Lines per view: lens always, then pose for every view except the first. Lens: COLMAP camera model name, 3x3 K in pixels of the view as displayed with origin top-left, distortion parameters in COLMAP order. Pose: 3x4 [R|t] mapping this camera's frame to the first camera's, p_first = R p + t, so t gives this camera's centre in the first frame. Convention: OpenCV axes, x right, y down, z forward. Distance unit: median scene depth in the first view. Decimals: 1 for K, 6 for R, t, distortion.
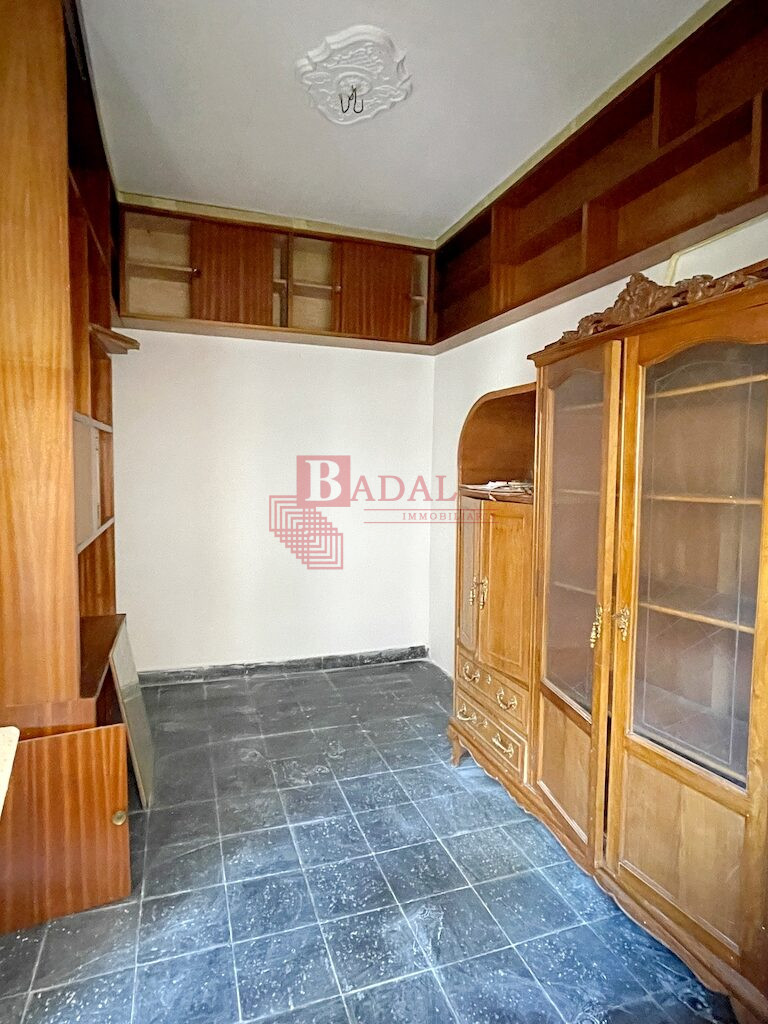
lens RADIAL K [[579.4, 0, 384.0], [0, 579.4, 512.0], [0, 0, 1]] dist [-0.004875, -0.001423]
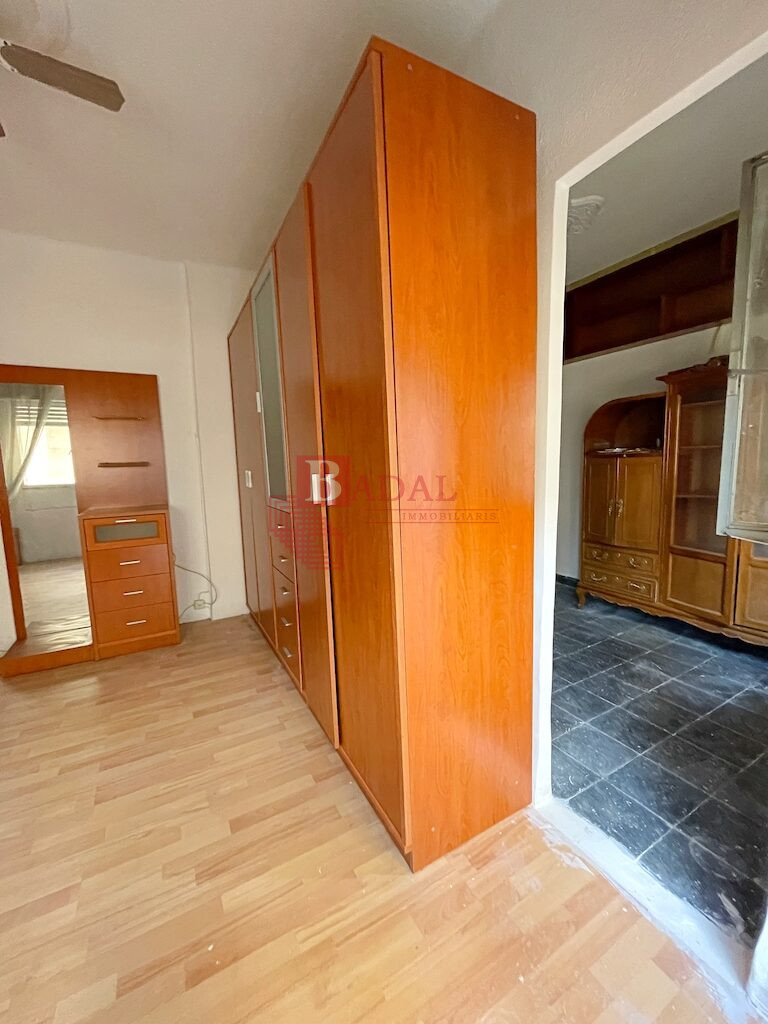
lens RADIAL K [[411.5, 0, 383.8], [0, 411.5, 512.9], [0, 0, 1]] dist [-0.003061, 0.000184]
pose [[0.984820, -0.067760, 0.159809, -0.897656], [0.060258, 0.996862, 0.051341, 0.048813], [-0.162787, -0.040932, 0.985812, -0.203497]]
